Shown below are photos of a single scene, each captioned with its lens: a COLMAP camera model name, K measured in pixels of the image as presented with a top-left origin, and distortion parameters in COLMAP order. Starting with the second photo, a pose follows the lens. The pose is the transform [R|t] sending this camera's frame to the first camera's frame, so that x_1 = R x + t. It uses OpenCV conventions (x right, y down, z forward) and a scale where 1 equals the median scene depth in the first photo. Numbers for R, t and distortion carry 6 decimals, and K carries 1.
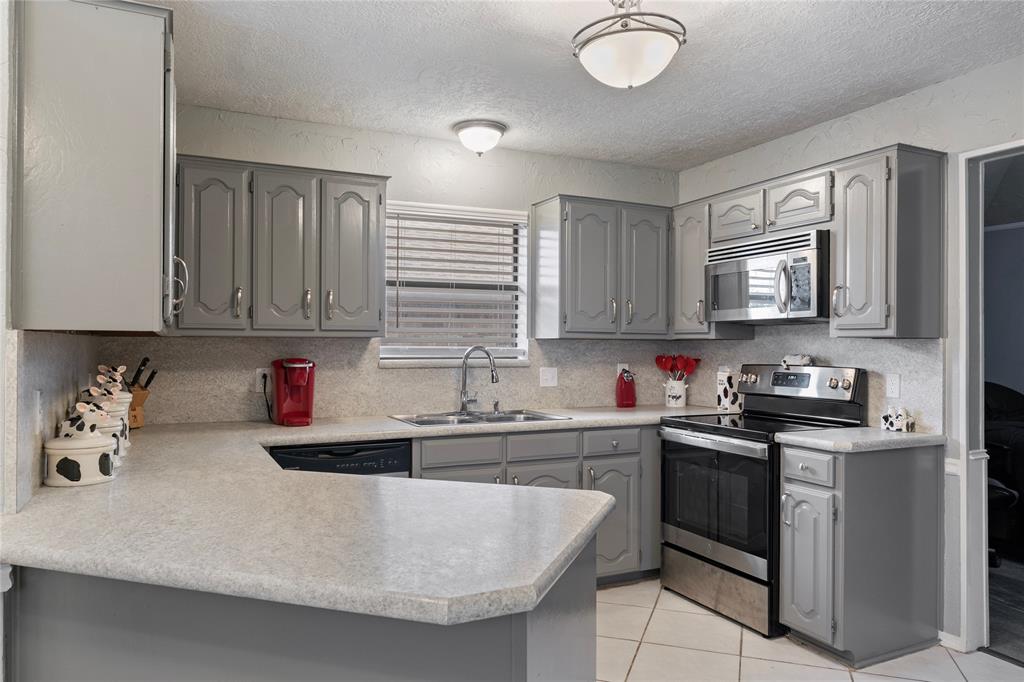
lens RADIAL K [[724.7, 0, 515.9], [0, 724.7, 342.2], [0, 0, 1]] dist [-0.012636, -0.008053]
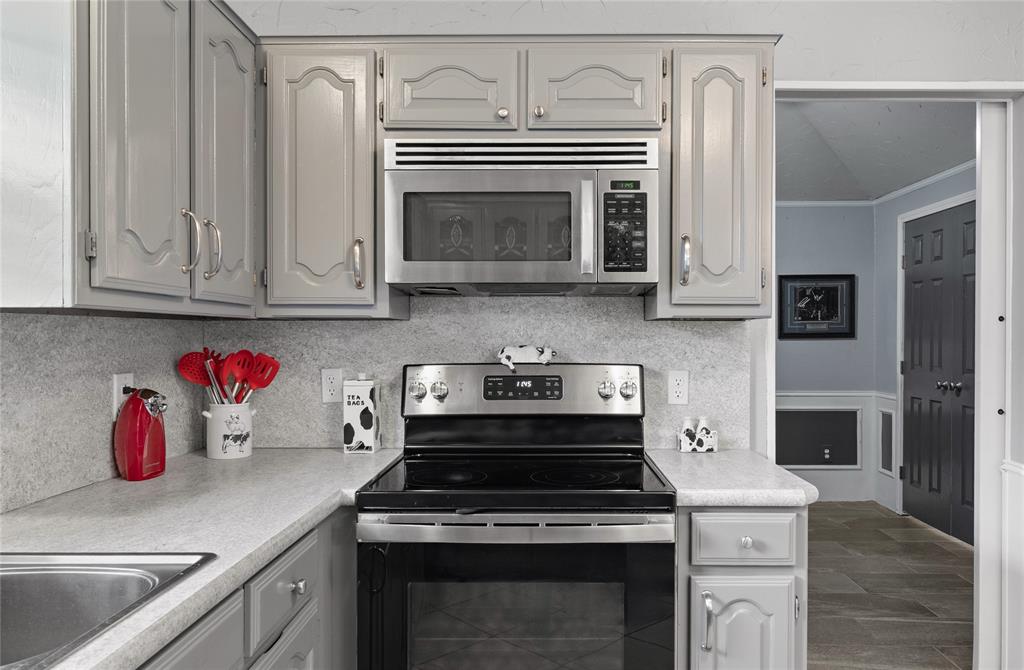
lens RADIAL K [[714.3, 0, 516.3], [0, 714.3, 337.3], [0, 0, 1]] dist [0.008104, 0.009246]
pose [[0.432966, -0.007093, 0.901382, -0.161930], [-0.002608, 0.999955, 0.009121, 0.005018], [-0.901406, -0.006300, 0.432928, 0.782239]]
